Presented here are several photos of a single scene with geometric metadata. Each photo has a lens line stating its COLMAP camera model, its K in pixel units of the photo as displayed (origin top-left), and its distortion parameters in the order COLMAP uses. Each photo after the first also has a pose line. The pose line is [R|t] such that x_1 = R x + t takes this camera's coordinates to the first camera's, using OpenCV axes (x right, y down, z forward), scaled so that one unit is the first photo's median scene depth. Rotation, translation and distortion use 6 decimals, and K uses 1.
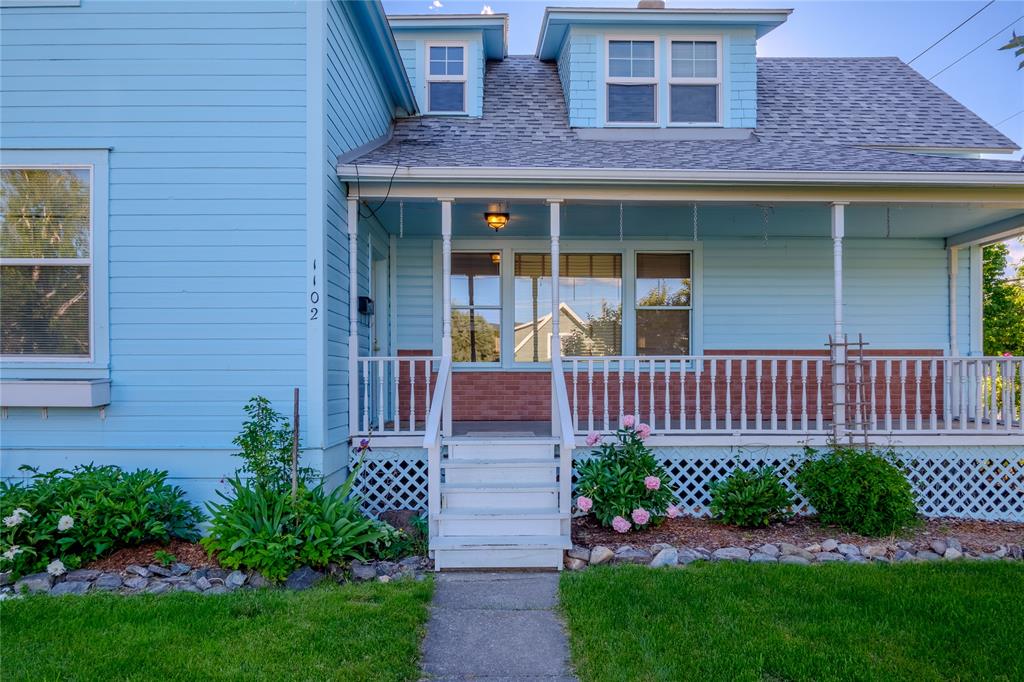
lens RADIAL K [[674.8, 0, 512.0], [0, 674.8, 364.4], [0, 0, 1]] dist [-0.011141, -0.001086]
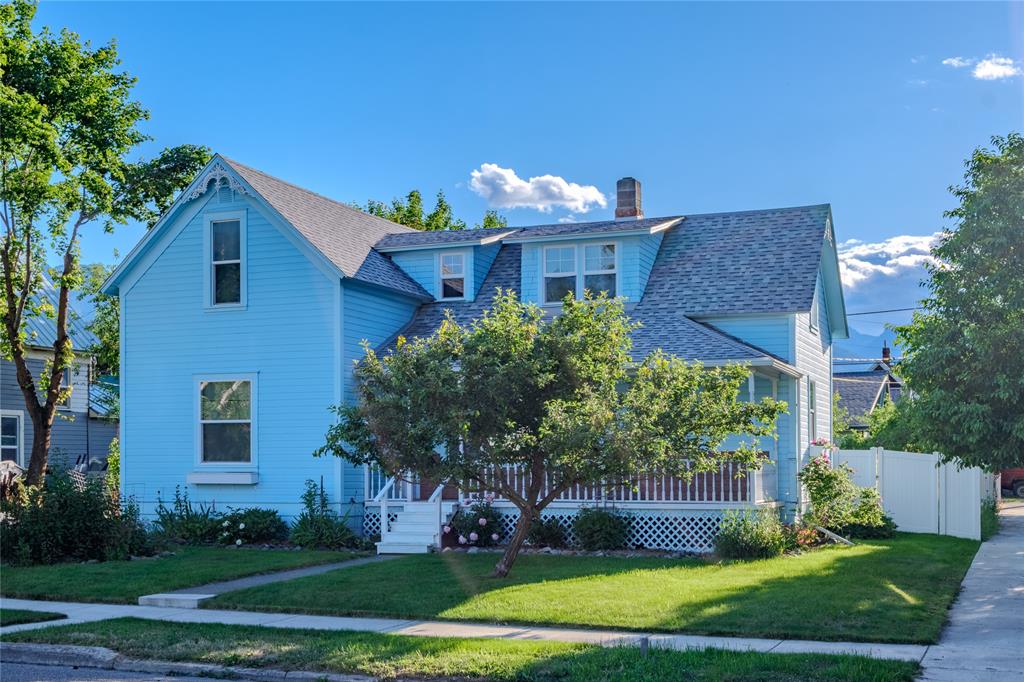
lens RADIAL K [[1346.3, 0, 512.0], [0, 1346.3, 341.0], [0, 0, 1]] dist [0.026645, 0.009613]
pose [[0.933202, -0.034414, -0.357702, 1.880686], [0.007374, 0.997028, -0.076684, -0.065249], [0.359278, 0.068924, 0.930682, -3.015331]]
